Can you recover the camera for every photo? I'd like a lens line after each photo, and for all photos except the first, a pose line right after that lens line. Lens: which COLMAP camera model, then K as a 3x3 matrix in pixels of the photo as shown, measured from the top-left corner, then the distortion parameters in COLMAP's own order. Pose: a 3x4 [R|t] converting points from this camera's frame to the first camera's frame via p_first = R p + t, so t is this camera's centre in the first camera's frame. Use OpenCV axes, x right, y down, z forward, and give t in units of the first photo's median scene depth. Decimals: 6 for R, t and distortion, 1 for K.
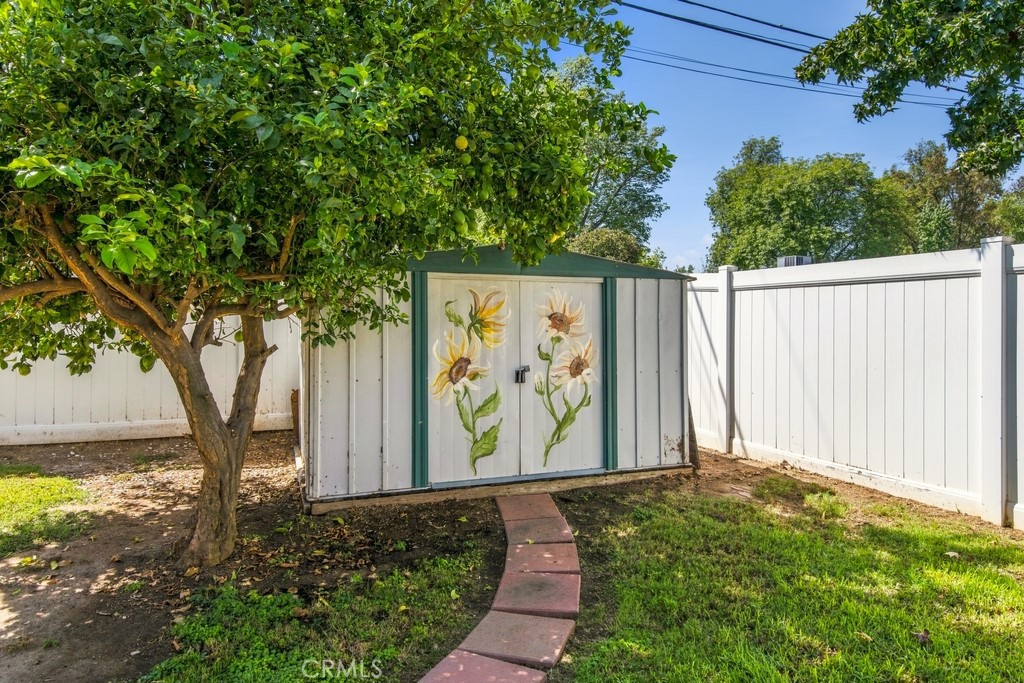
lens RADIAL K [[642.1, 0, 509.3], [0, 642.1, 327.7], [0, 0, 1]] dist [0.000406, -0.000280]
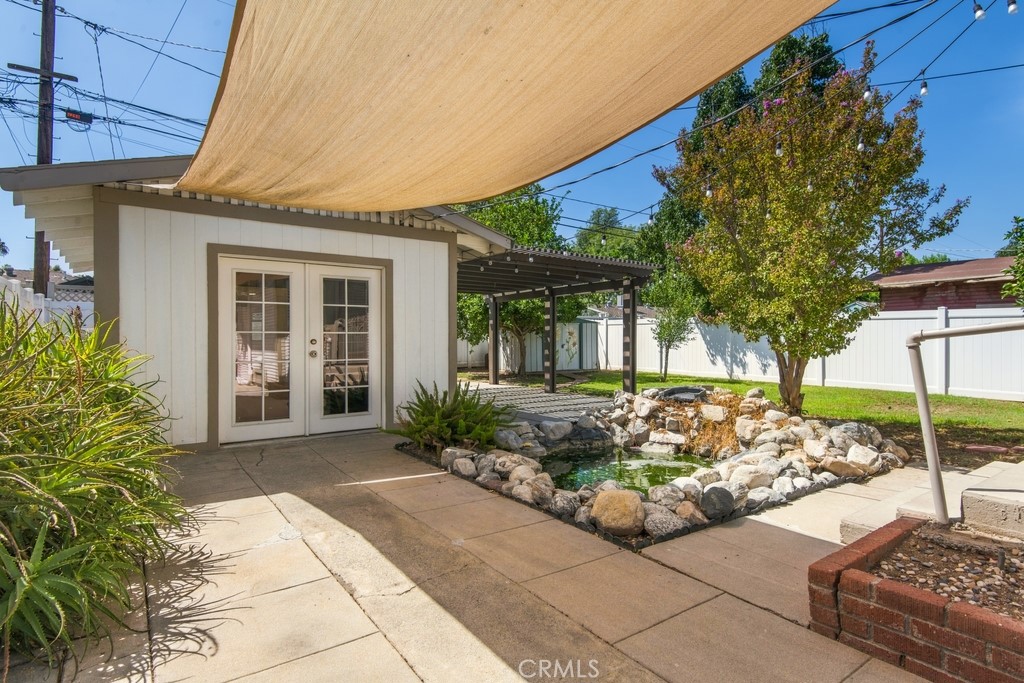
lens RADIAL K [[523.7, 0, 512.0], [0, 523.7, 341.5], [0, 0, 1]] dist [-0.011680, -0.001313]
pose [[0.979852, -0.007625, 0.199579, -0.971572], [0.006341, 0.999955, 0.007071, 0.015288], [-0.199623, -0.005663, 0.979856, -2.265478]]
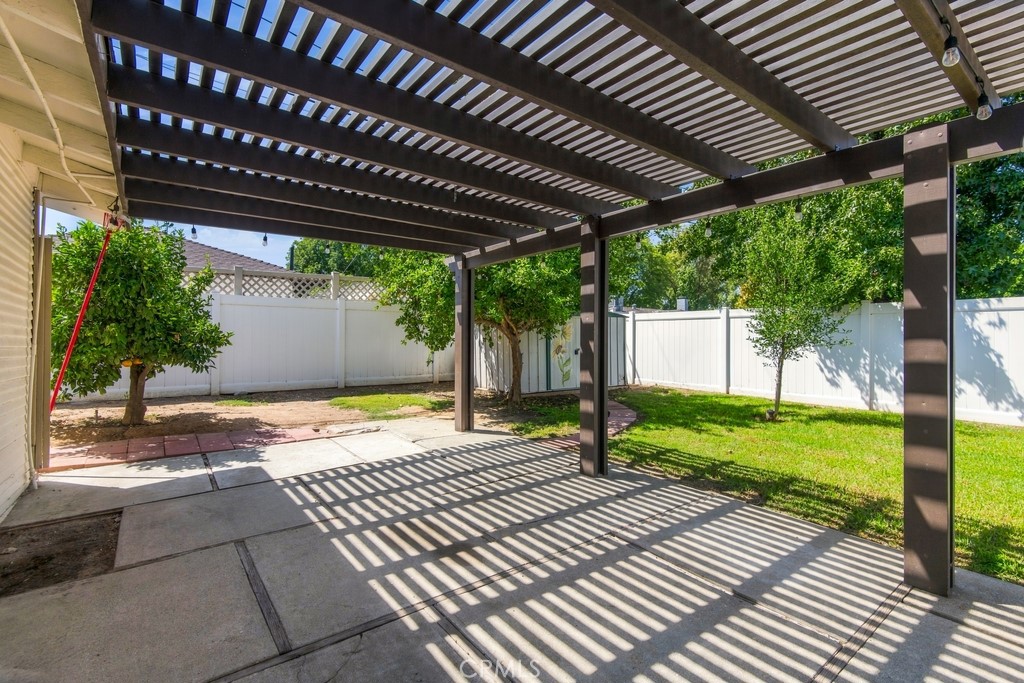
lens RADIAL K [[462.4, 0, 512.0], [0, 462.4, 341.5], [0, 0, 1]] dist [0.000178, 0.000016]
pose [[0.973133, -0.003293, 0.230219, -0.690139], [0.001540, 0.999968, 0.007794, 0.012142], [-0.230237, -0.007230, 0.973108, -0.858694]]
